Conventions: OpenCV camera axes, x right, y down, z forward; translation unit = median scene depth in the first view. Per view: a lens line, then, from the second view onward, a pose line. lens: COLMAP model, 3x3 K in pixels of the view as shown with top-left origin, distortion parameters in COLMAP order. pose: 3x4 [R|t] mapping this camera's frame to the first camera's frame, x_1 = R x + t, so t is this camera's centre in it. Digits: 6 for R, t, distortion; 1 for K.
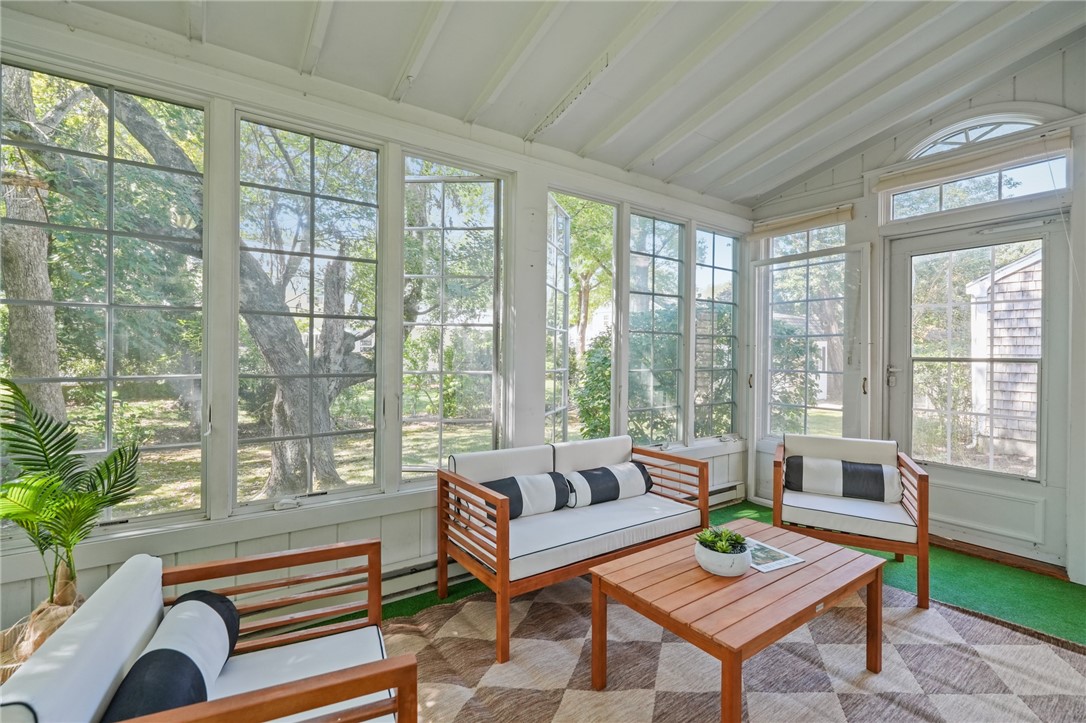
lens RADIAL K [[495.4, 0, 541.5], [0, 495.4, 356.0], [0, 0, 1]] dist [-0.004874, 0.001732]
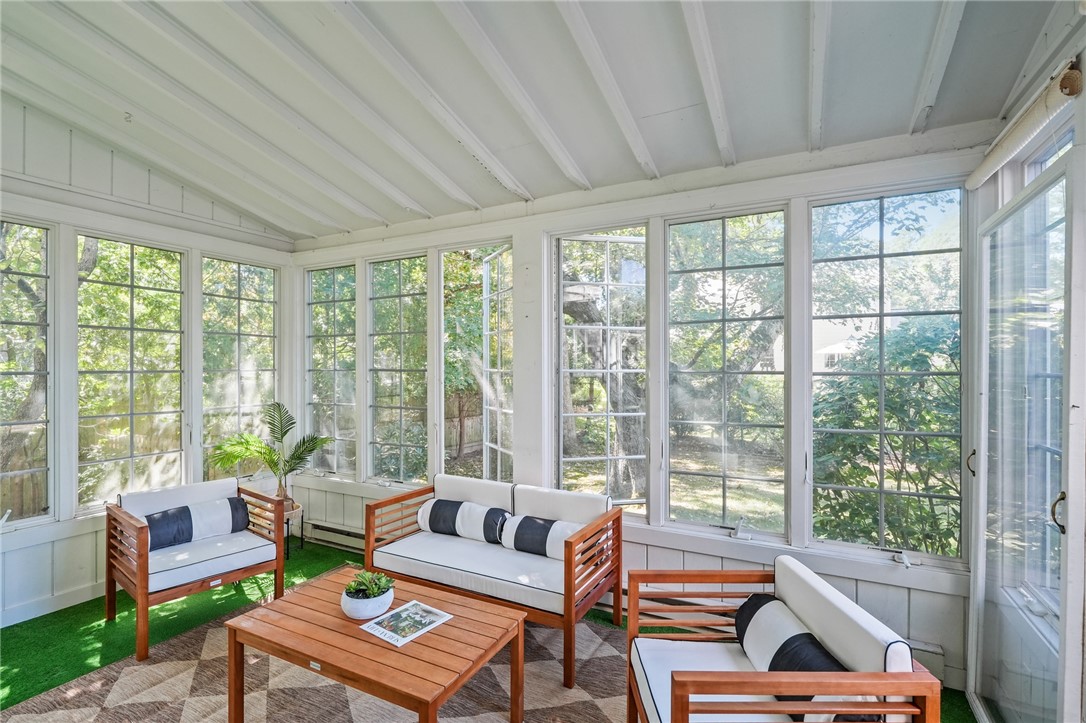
lens RADIAL K [[495.4, 0, 545.2], [0, 495.4, 369.1], [0, 0, 1]] dist [-0.004874, 0.001732]
pose [[0.468102, -0.009986, -0.883618, 1.269736], [-0.000117, 0.999935, -0.011362, -0.073032], [0.883675, 0.005422, 0.468070, 0.703506]]
